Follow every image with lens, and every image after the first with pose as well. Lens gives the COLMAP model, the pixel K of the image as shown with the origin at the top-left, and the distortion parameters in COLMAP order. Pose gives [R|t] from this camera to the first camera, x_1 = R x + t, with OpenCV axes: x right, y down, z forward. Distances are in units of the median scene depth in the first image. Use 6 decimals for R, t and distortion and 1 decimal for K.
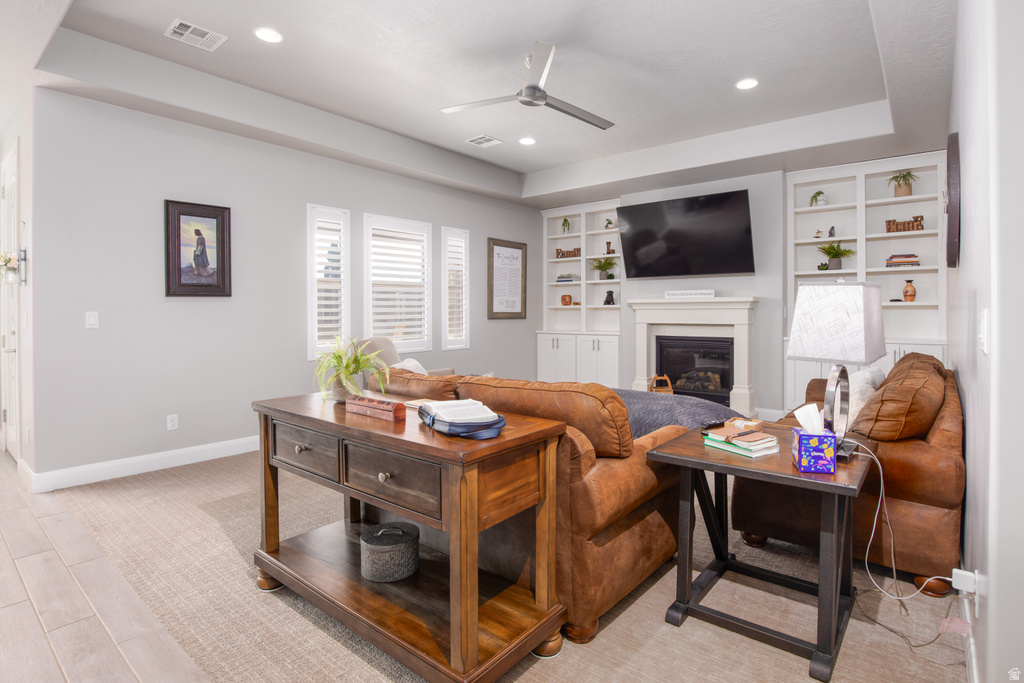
lens RADIAL K [[516.2, 0, 544.8], [0, 516.2, 313.1], [0, 0, 1]] dist [-0.031594, 0.001180]
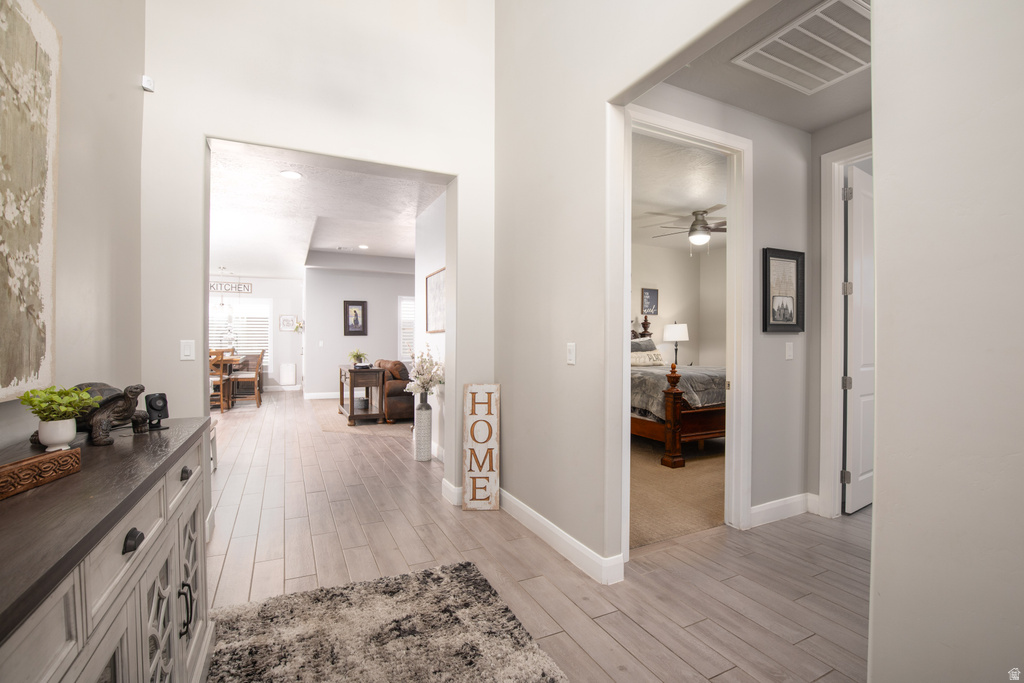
lens RADIAL K [[476.8, 0, 516.4], [0, 476.8, 348.3], [0, 0, 1]] dist [-0.031068, 0.000331]
pose [[0.897405, 0.013181, -0.441011, 0.916953], [-0.009833, 0.999903, 0.009877, 0.000448], [0.441098, -0.004527, 0.897447, -0.672031]]
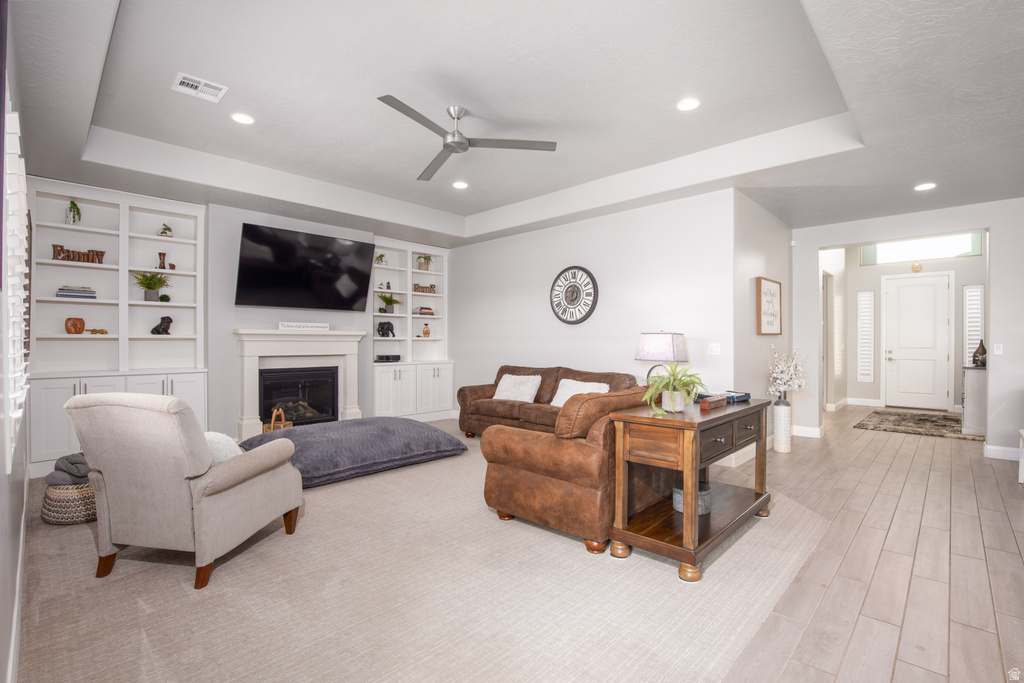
lens RADIAL K [[476.8, 0, 516.4], [0, 476.8, 348.3], [0, 0, 1]] dist [-0.031068, 0.000331]
pose [[0.101857, -0.008415, 0.994763, -0.703629], [0.002300, 0.999964, 0.008223, -0.000031], [-0.994796, 0.001450, 0.101873, 0.546513]]
